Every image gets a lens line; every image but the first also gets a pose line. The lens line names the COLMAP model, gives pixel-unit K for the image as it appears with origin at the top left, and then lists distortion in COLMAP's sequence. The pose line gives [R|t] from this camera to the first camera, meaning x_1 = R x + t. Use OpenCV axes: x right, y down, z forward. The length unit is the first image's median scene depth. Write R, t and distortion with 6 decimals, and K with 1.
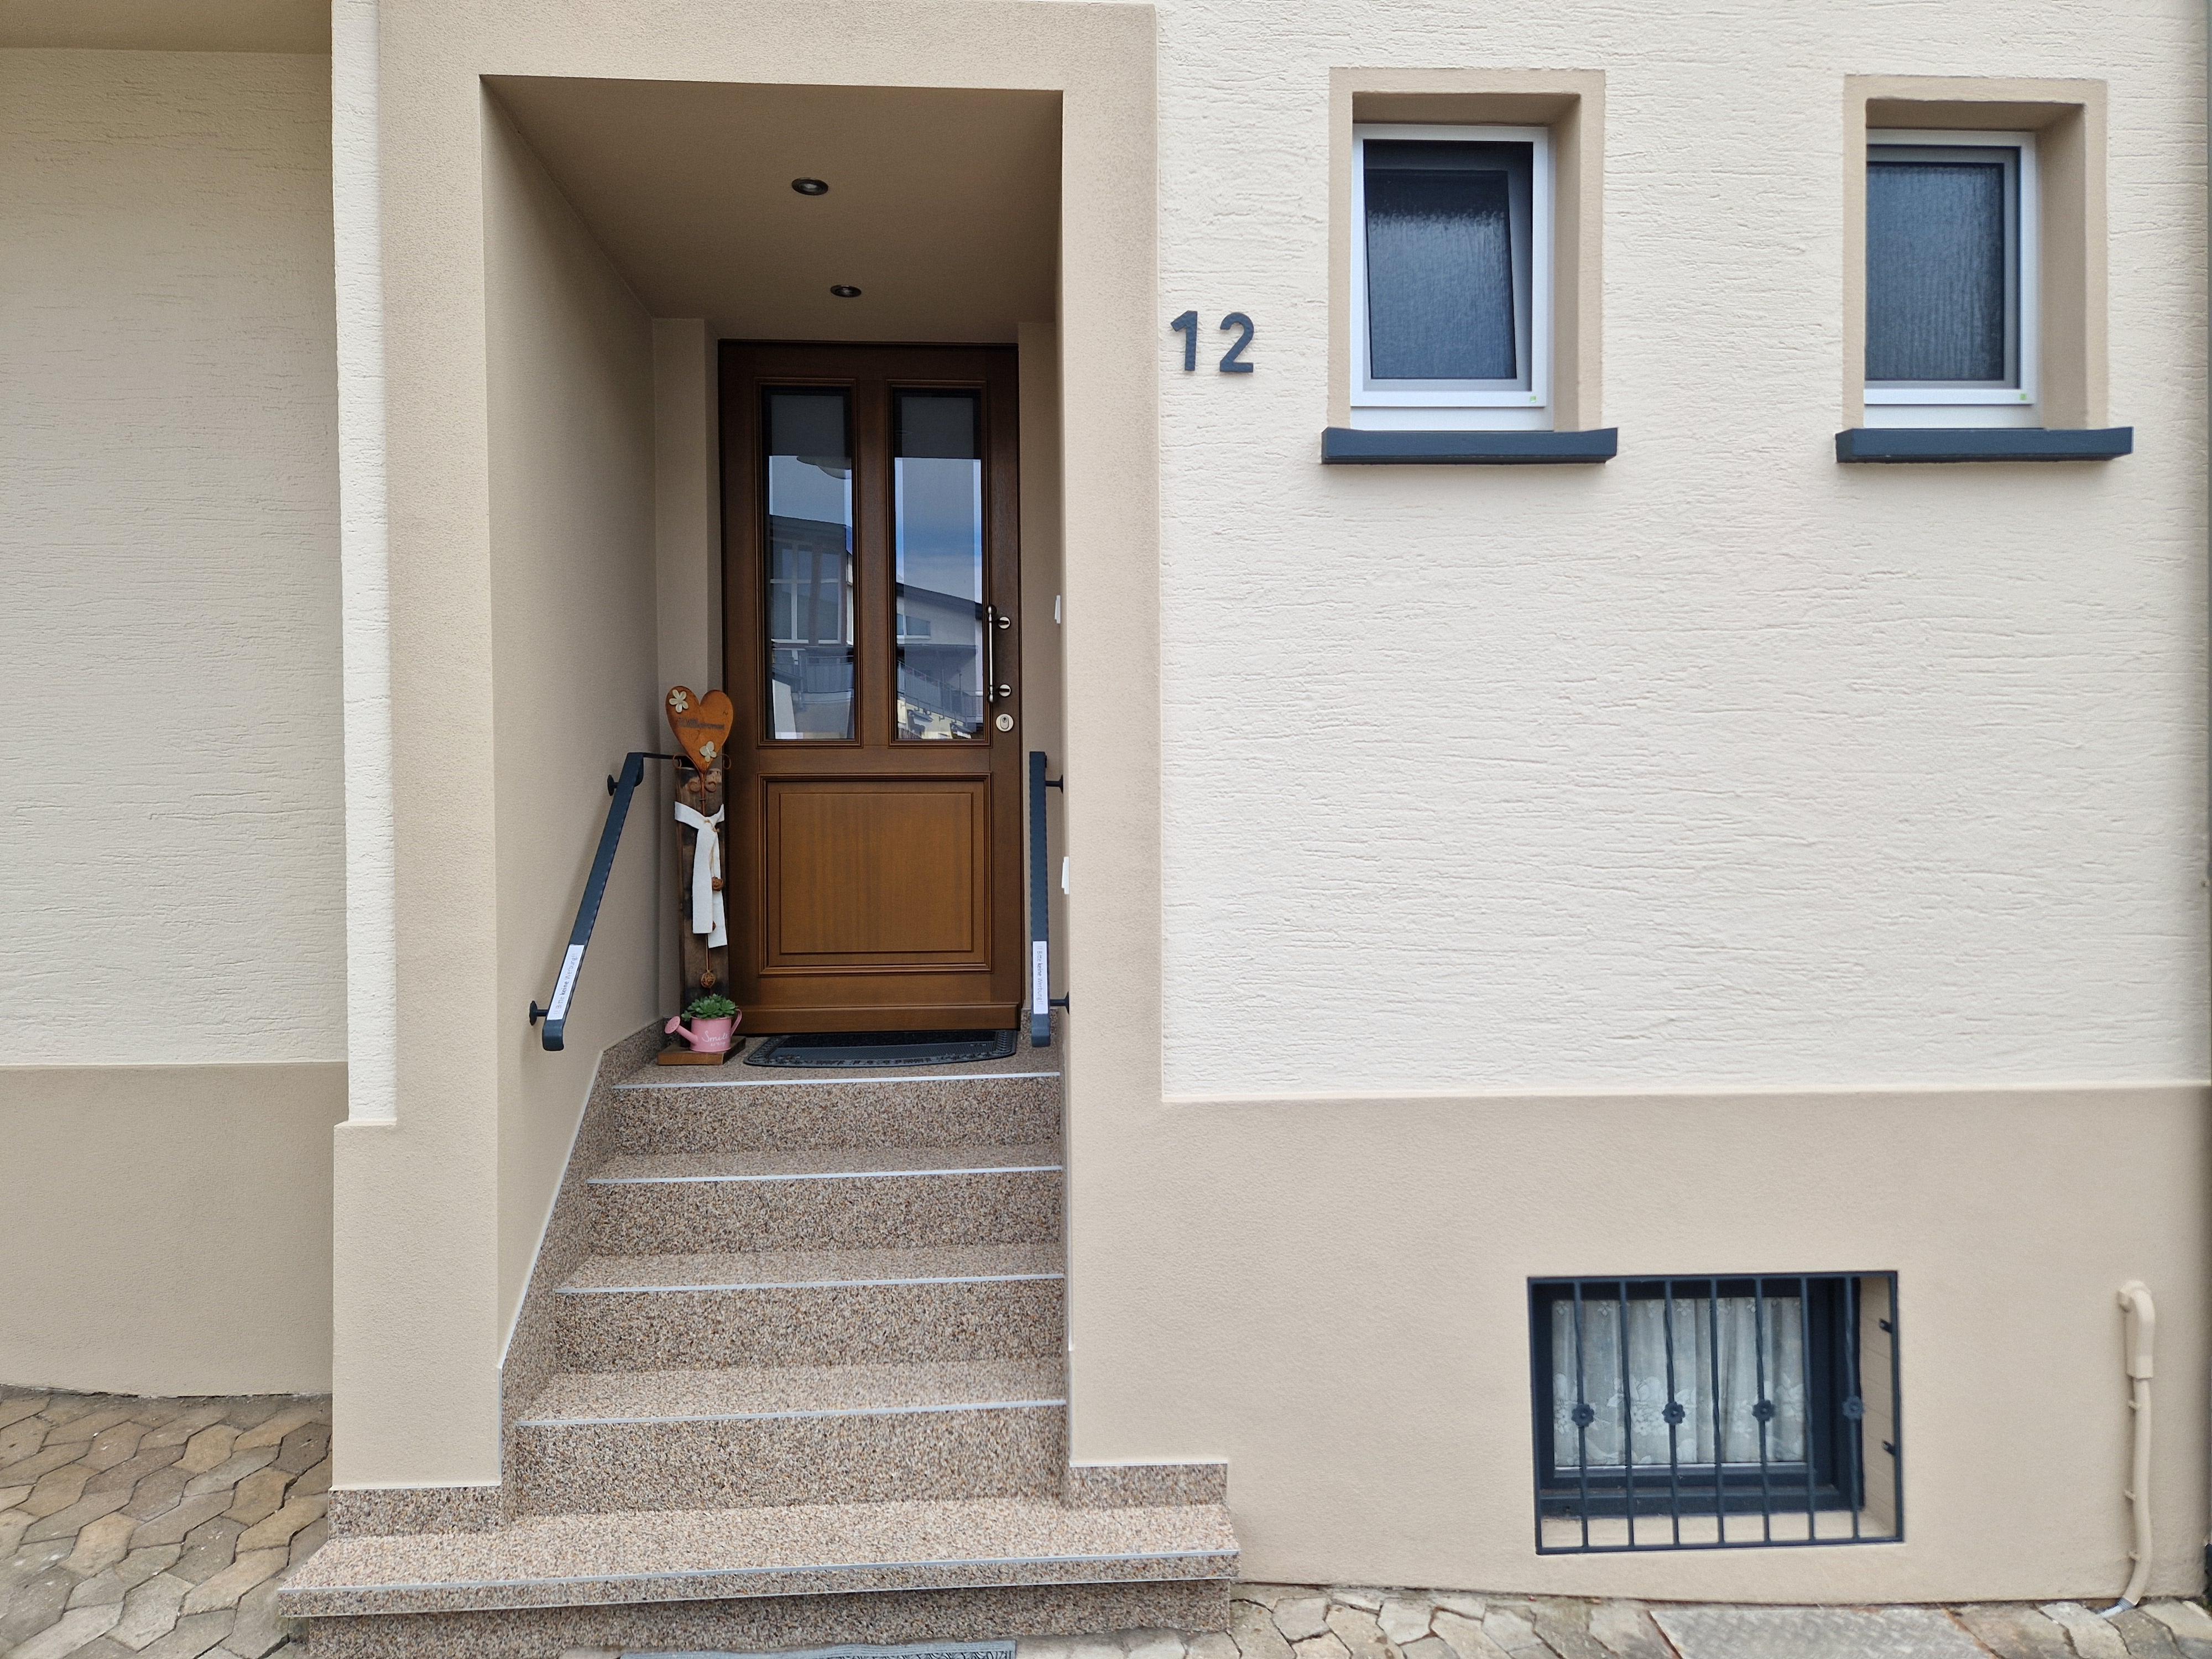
lens RADIAL K [[1469.8, 0, 1108.7], [0, 1469.8, 827.4], [0, 0, 1]] dist [0.069623, -0.059580]
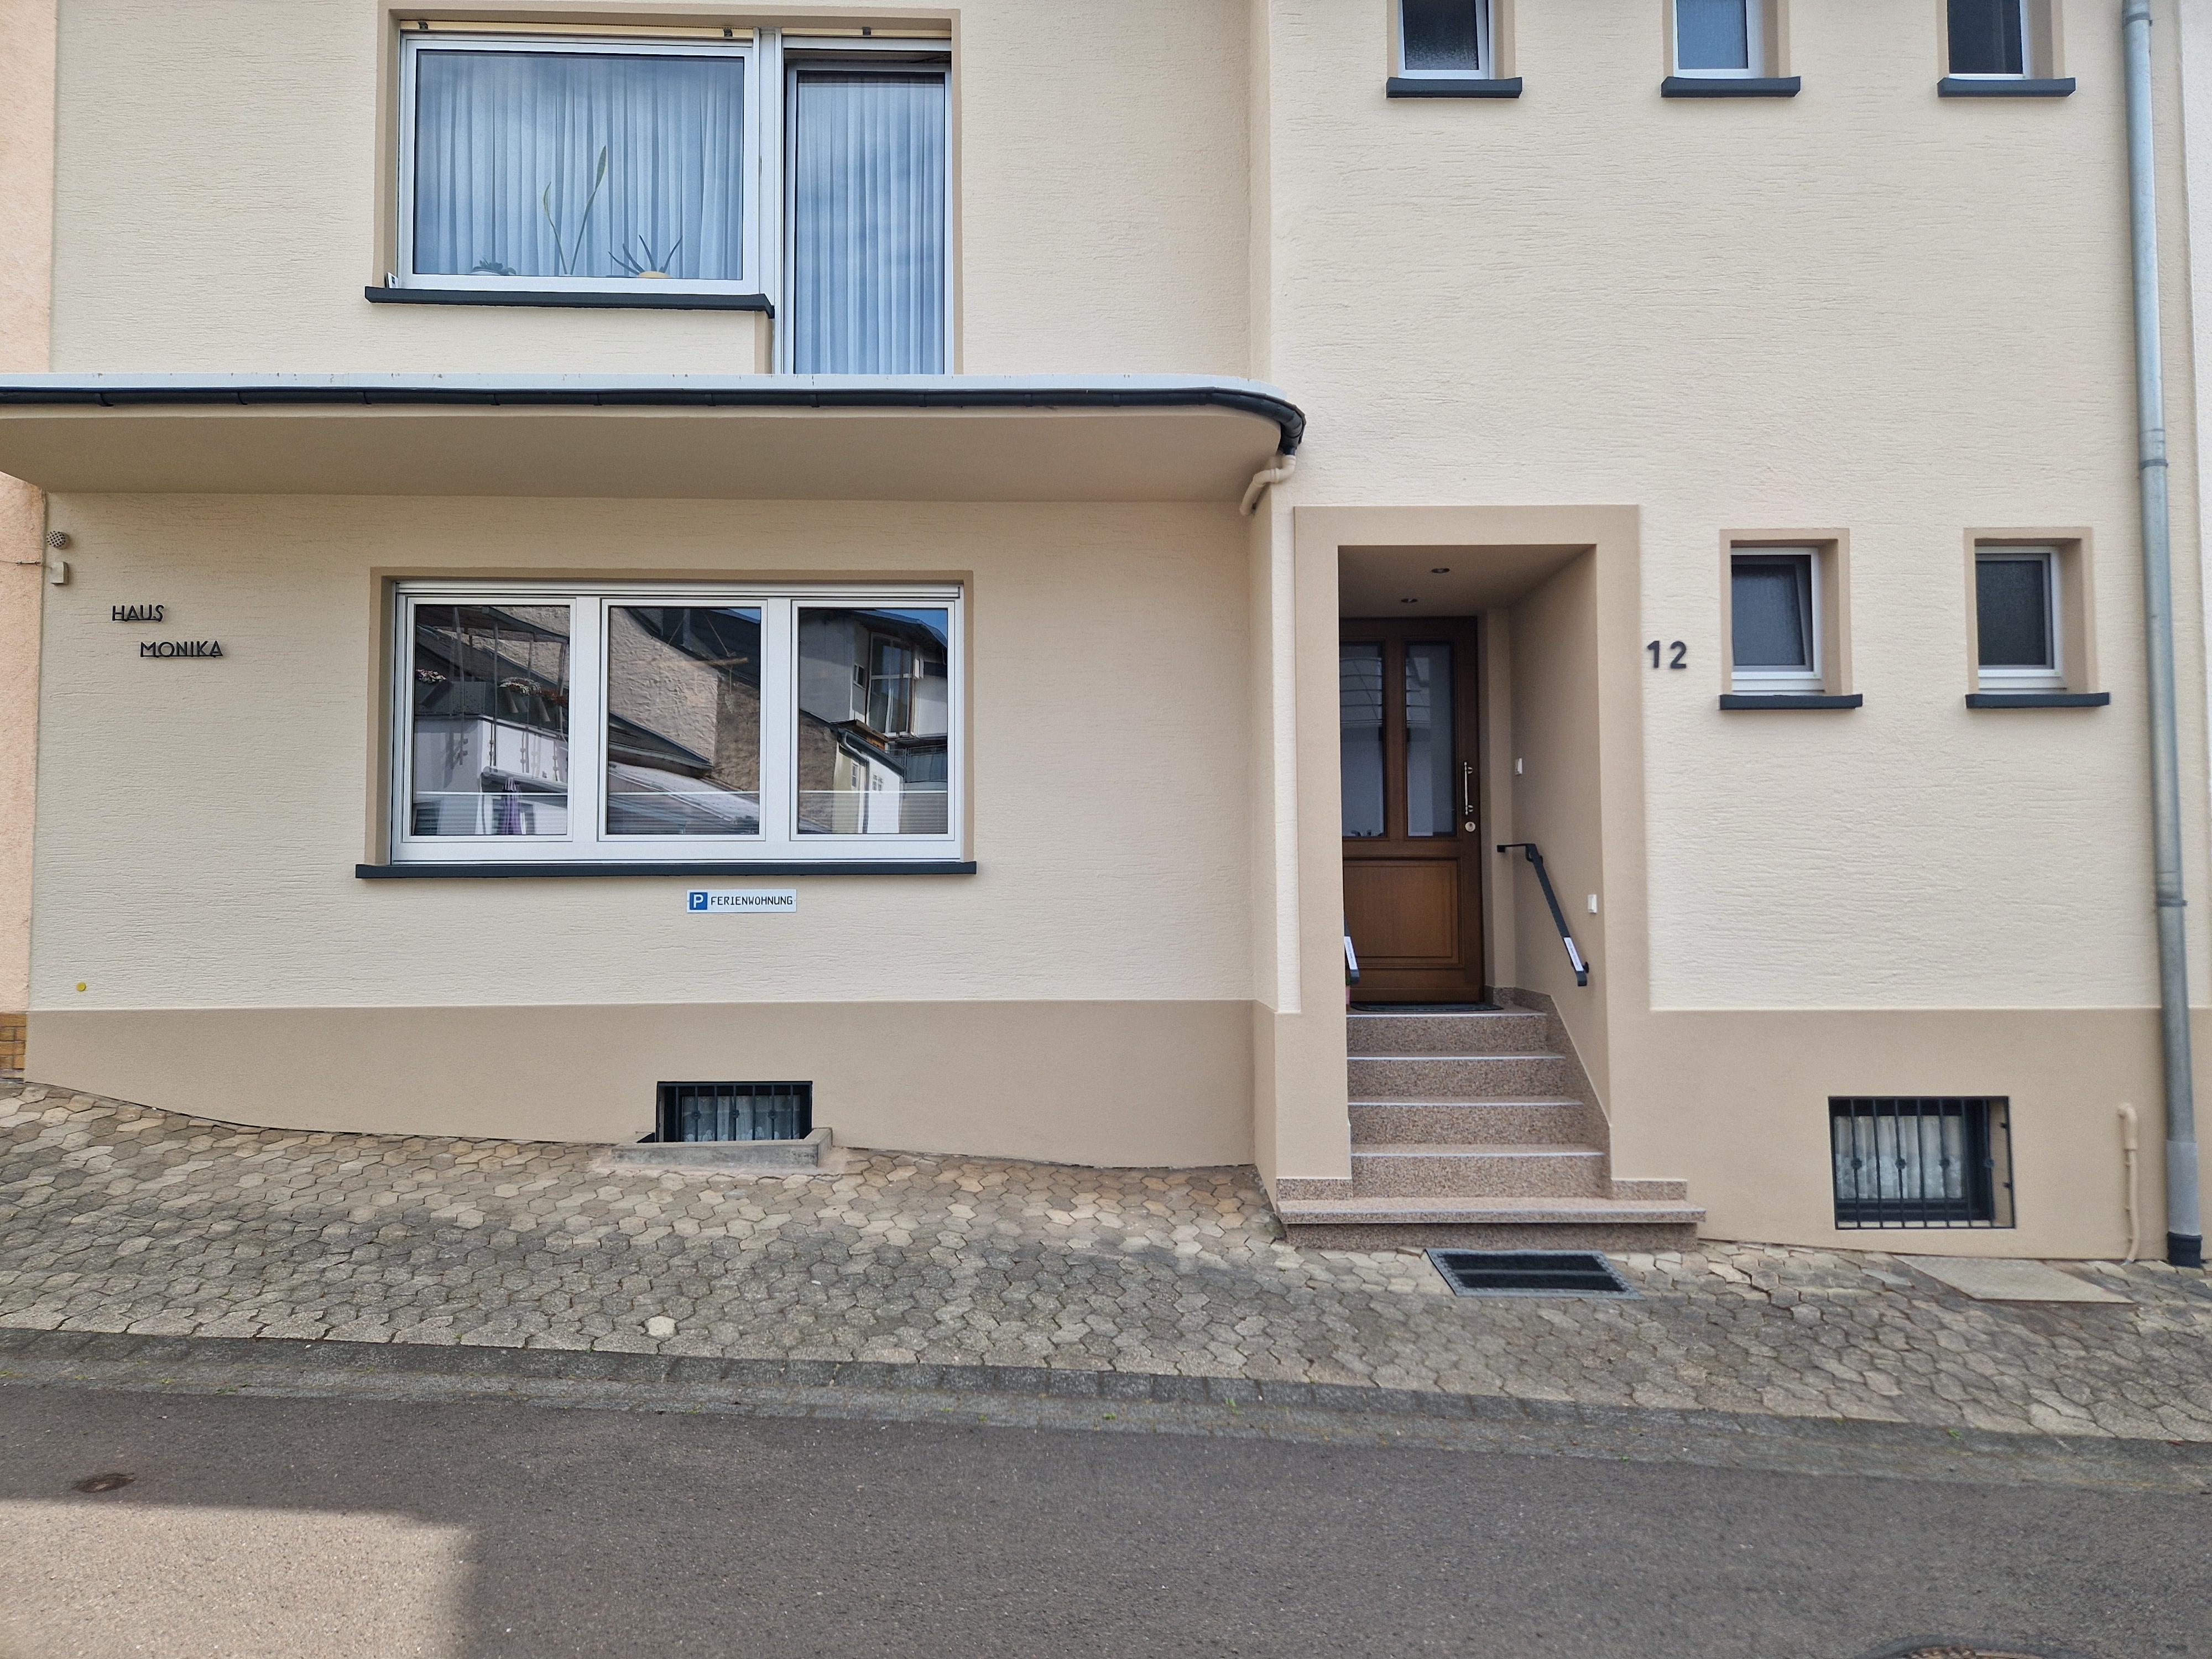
lens RADIAL K [[1469.8, 0, 1100.0], [0, 1469.8, 826.5], [0, 0, 1]] dist [0.069623, -0.059580]
pose [[0.999512, 0.002565, -0.031146, -0.666459], [-0.004395, 0.998258, -0.058833, 0.050277], [0.030941, 0.058941, 0.997782, -1.128864]]
